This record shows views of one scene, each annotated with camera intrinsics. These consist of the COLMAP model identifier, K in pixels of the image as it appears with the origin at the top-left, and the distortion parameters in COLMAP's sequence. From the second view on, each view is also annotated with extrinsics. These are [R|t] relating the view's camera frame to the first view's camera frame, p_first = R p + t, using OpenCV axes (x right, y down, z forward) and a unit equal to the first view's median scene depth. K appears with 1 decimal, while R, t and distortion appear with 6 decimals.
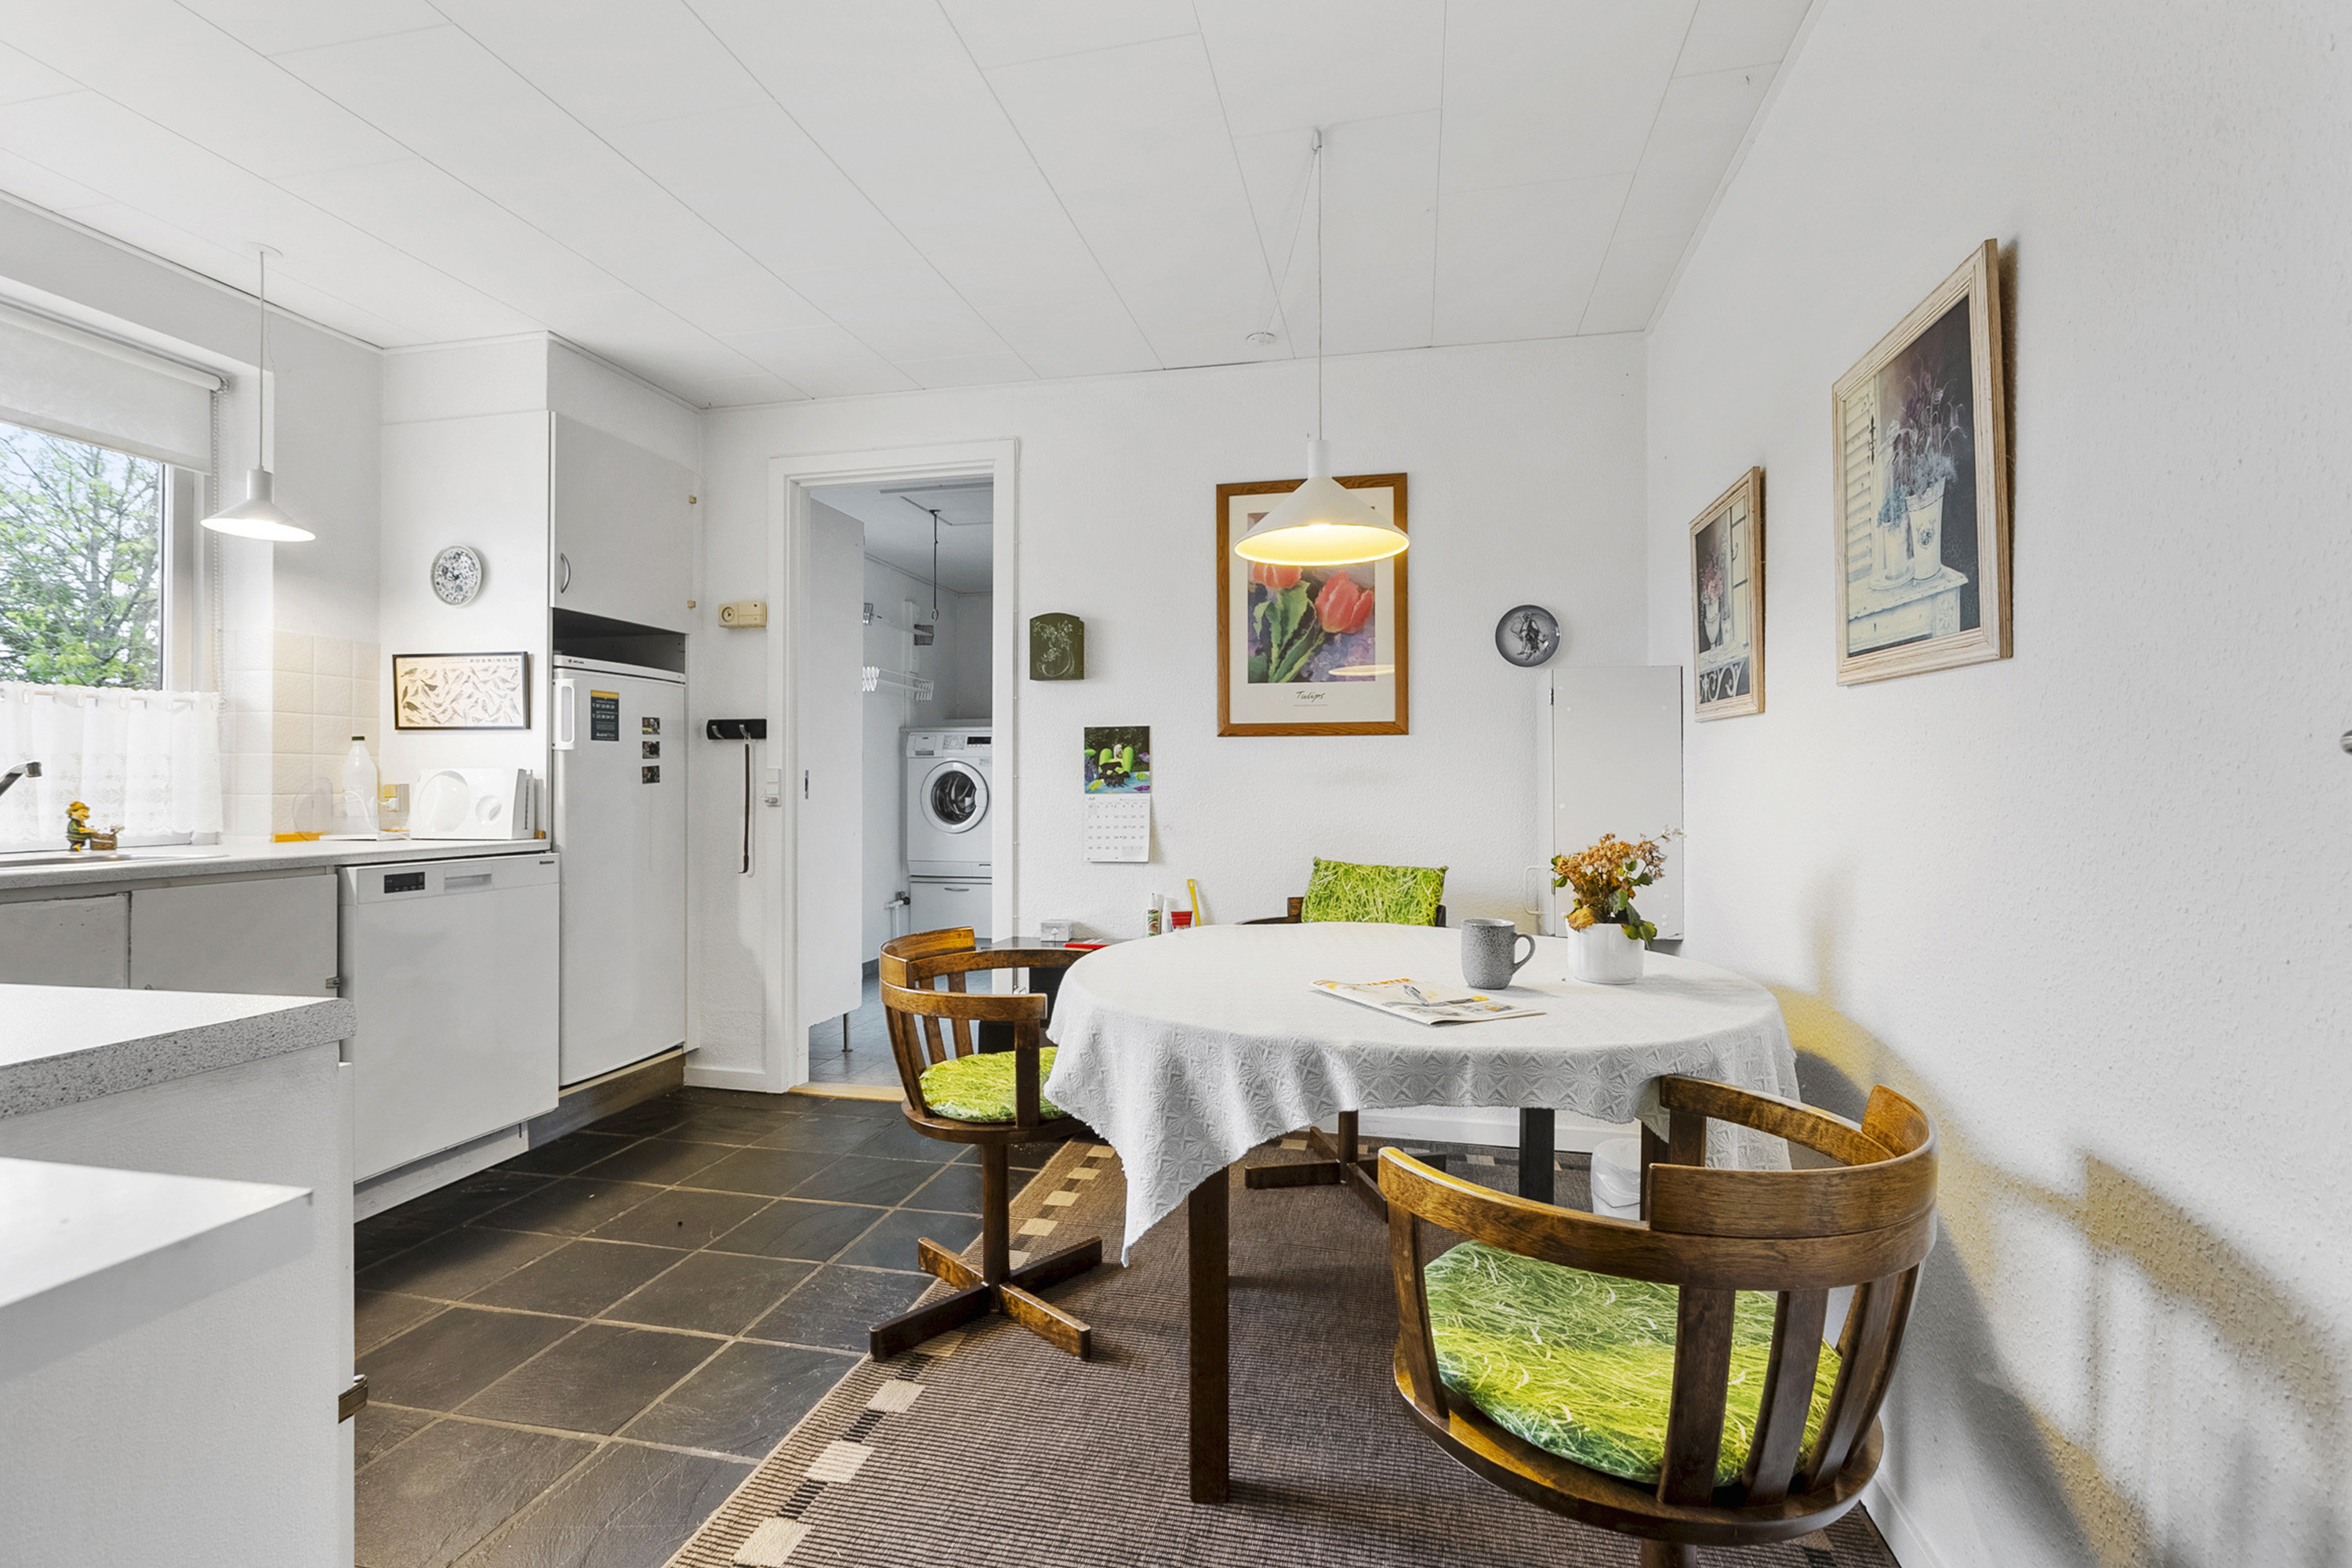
lens RADIAL K [[1071.0, 0, 1175.8], [0, 1071.0, 783.7], [0, 0, 1]] dist [0.000077, -0.000007]
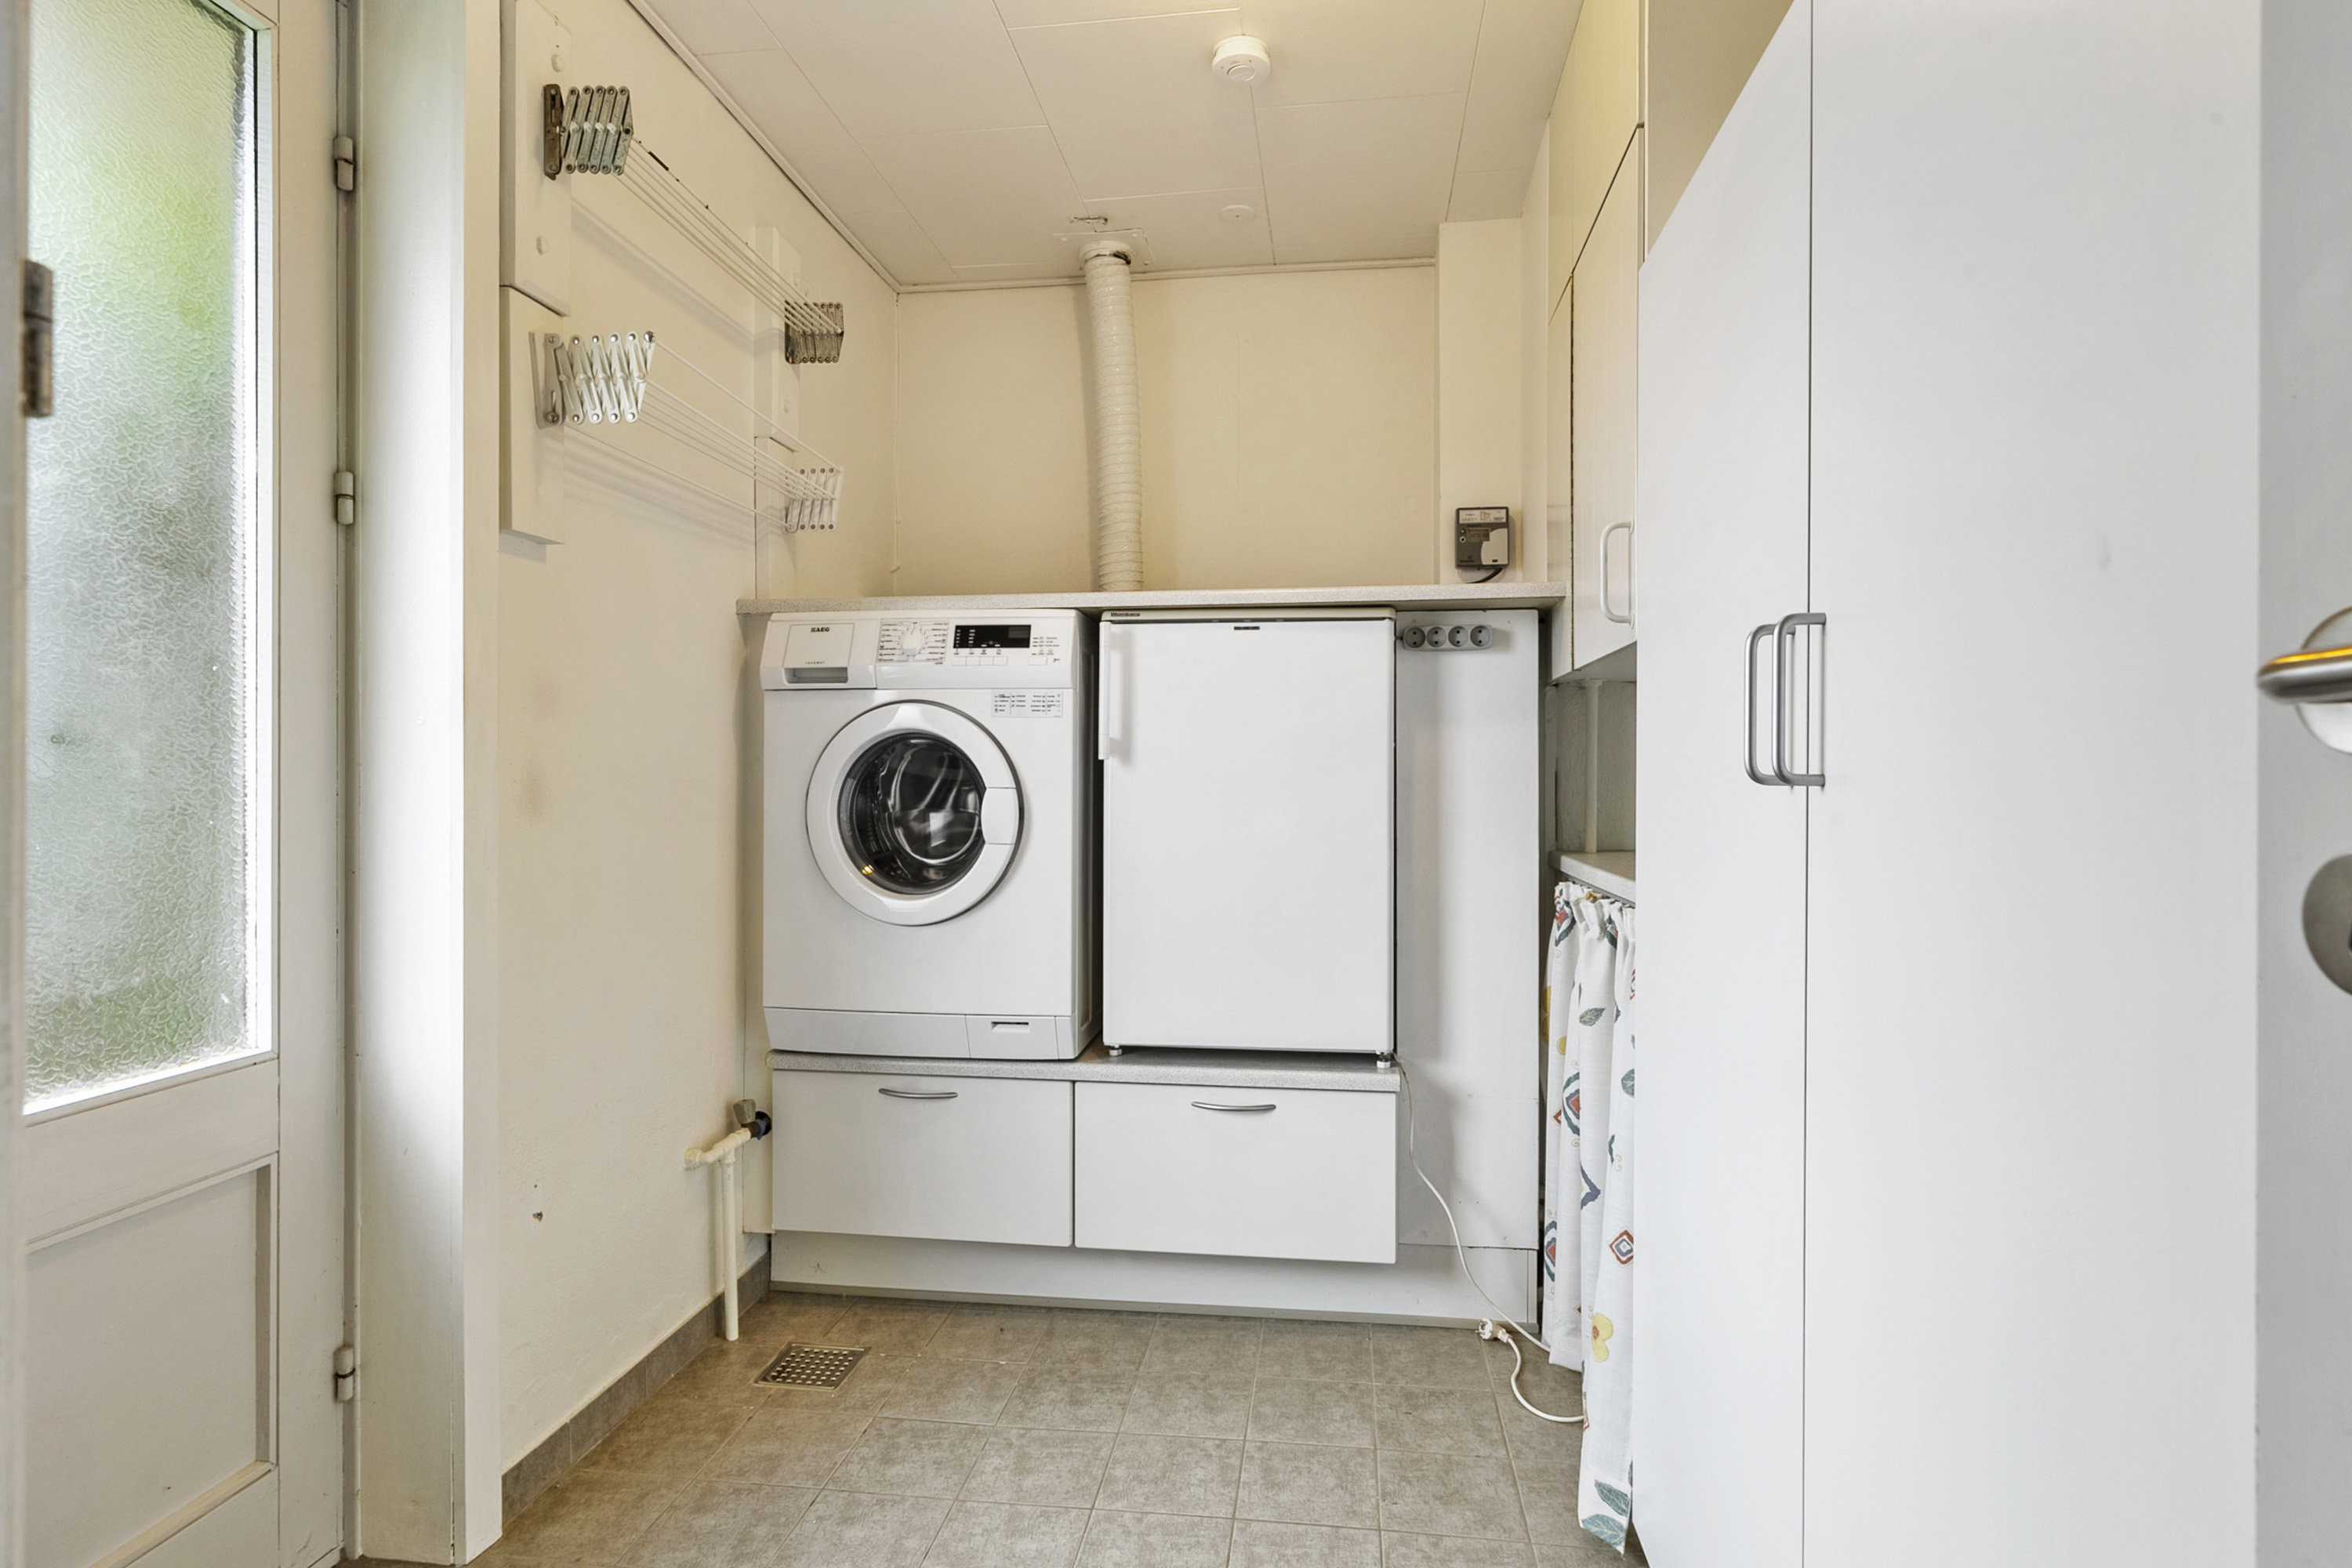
lens RADIAL K [[1238.9, 0, 1176.9], [0, 1238.9, 779.5], [0, 0, 1]] dist [0.000070, -0.000019]
pose [[0.995979, 0.002662, 0.089544, -0.163993], [-0.003438, 0.999958, 0.008522, -0.000558], [-0.089517, -0.008795, 0.995946, 0.632689]]
